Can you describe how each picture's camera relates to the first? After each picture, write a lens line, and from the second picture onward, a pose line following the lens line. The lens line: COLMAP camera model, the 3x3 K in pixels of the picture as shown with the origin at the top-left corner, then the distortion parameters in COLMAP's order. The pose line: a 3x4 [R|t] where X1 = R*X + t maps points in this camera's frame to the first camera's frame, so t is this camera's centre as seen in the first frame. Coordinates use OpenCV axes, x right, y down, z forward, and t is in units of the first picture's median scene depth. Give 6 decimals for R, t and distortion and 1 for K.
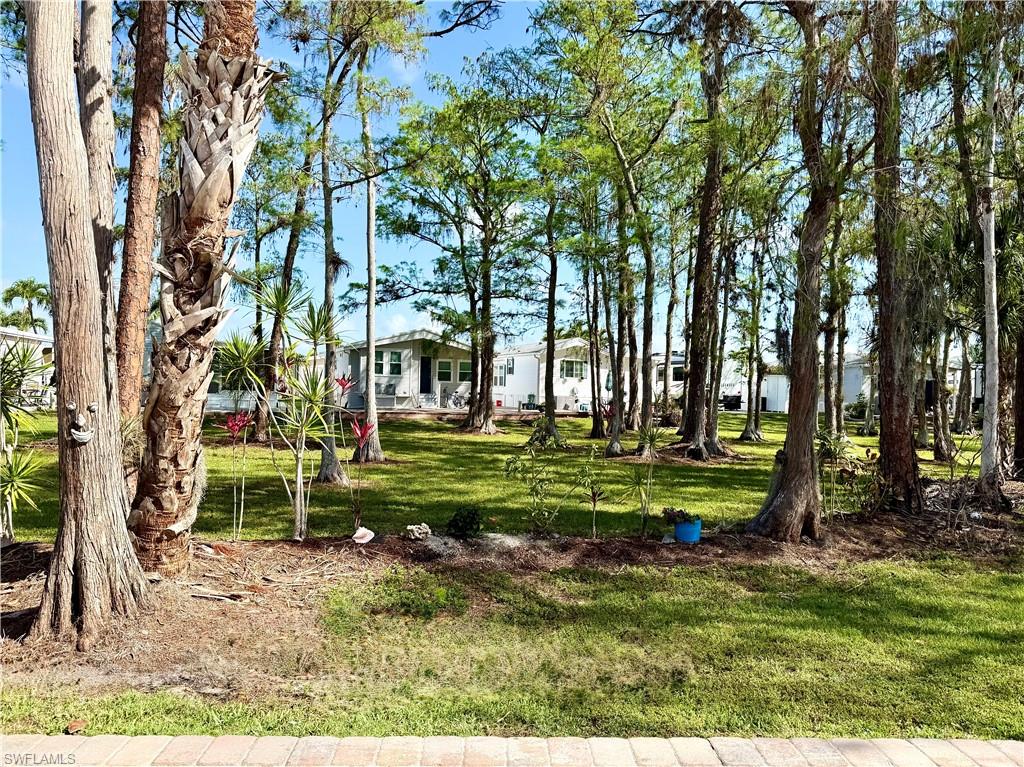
lens RADIAL K [[734.2, 0, 513.4], [0, 734.2, 386.9], [0, 0, 1]] dist [0.098214, -0.175633]
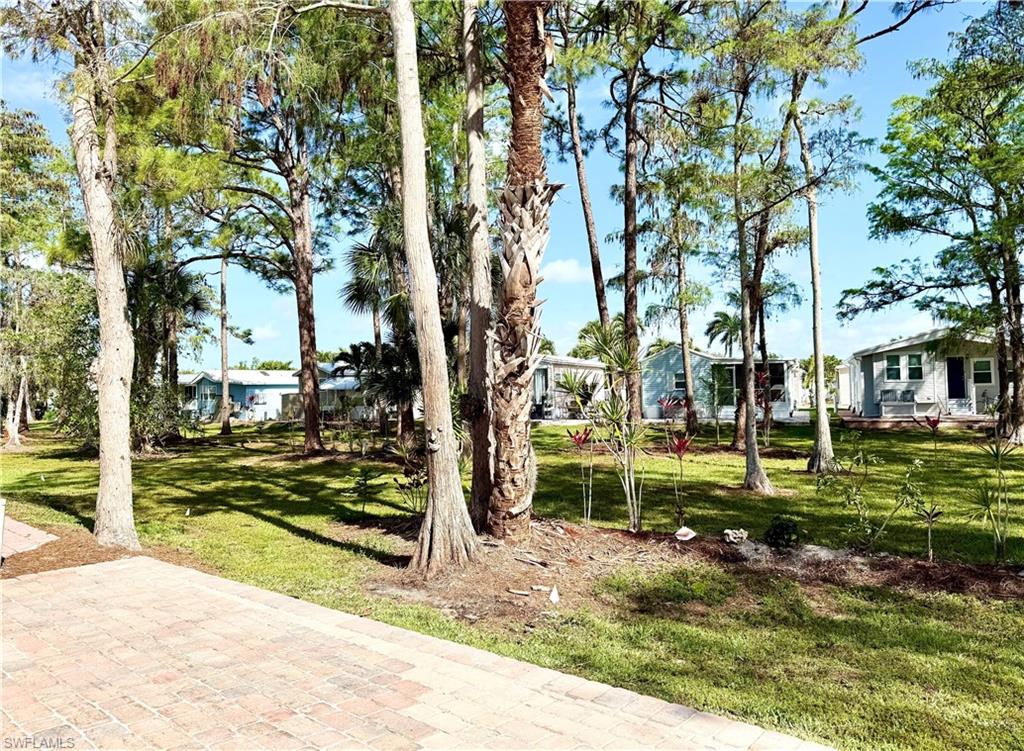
lens RADIAL K [[701.5, 0, 511.5], [0, 701.5, 362.6], [0, 0, 1]] dist [0.103934, -0.159532]
pose [[0.735430, -0.071447, -0.673823, 0.360792], [0.039448, 0.997253, -0.062686, -0.008565], [0.676451, 0.019521, 0.736229, -0.012468]]
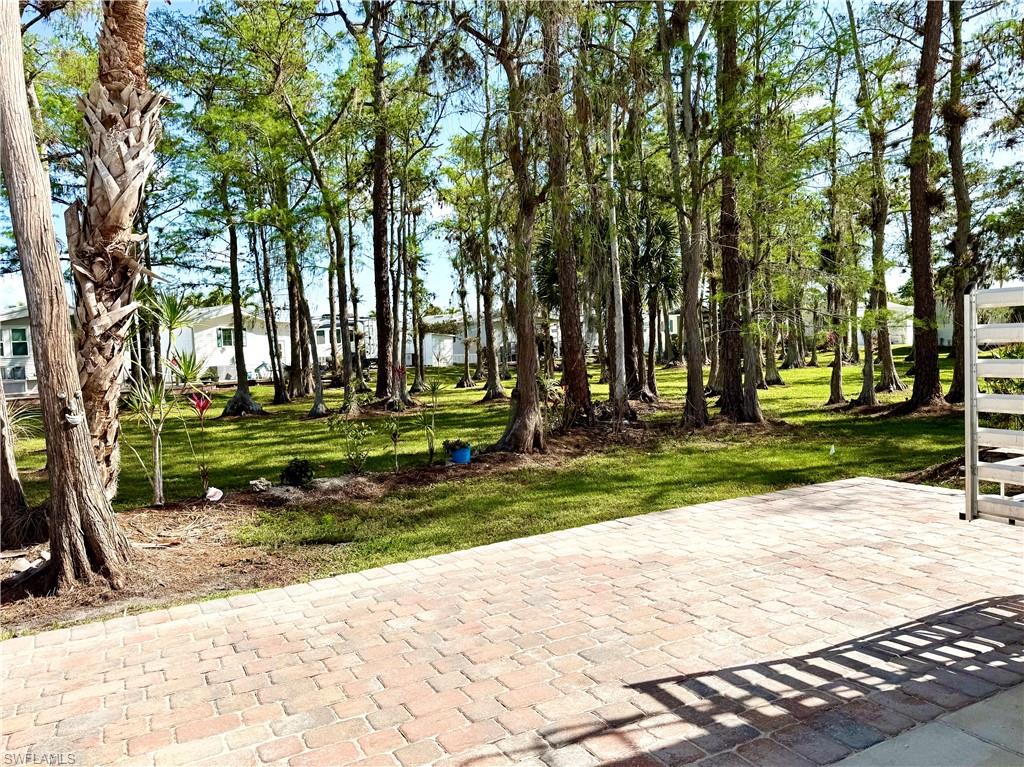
lens RADIAL K [[734.2, 0, 513.4], [0, 734.2, 386.9], [0, 0, 1]] dist [0.098214, -0.175633]
pose [[0.878753, -0.088219, 0.469054, -0.316060], [0.063423, 0.995637, 0.068438, -0.013253], [-0.473045, -0.030391, 0.880514, -0.224950]]
